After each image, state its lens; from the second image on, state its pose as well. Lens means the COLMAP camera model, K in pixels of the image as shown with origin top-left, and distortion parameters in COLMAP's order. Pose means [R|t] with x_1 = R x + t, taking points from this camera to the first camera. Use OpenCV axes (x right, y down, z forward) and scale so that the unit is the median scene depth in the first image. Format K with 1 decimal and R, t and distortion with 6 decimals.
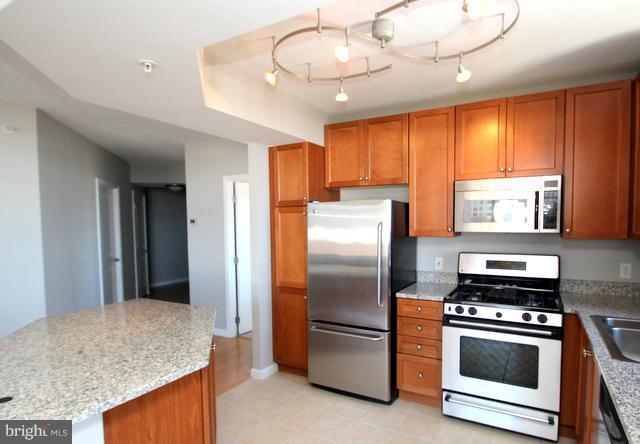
lens RADIAL K [[351.2, 0, 348.3], [0, 351.2, 240.5], [0, 0, 1]] dist [-0.006815, -0.003041]
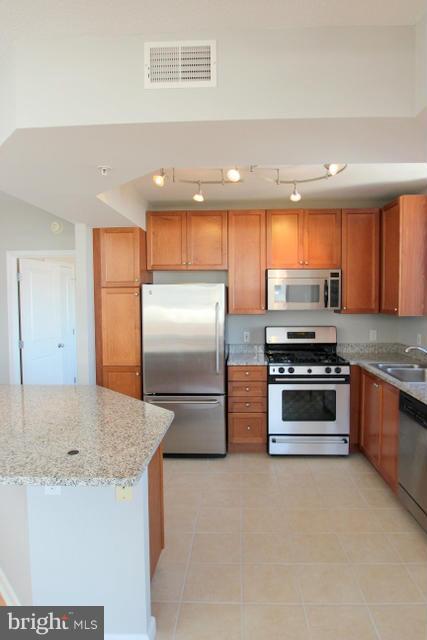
lens RADIAL K [[384.6, 0, 227.2], [0, 384.6, 315.8], [0, 0, 1]] dist [-0.017935, -0.001080]
pose [[0.902776, -0.018371, 0.429719, -0.426718], [0.023501, 0.999702, -0.006634, 0.001651], [-0.429469, 0.016088, 0.902938, -0.178852]]
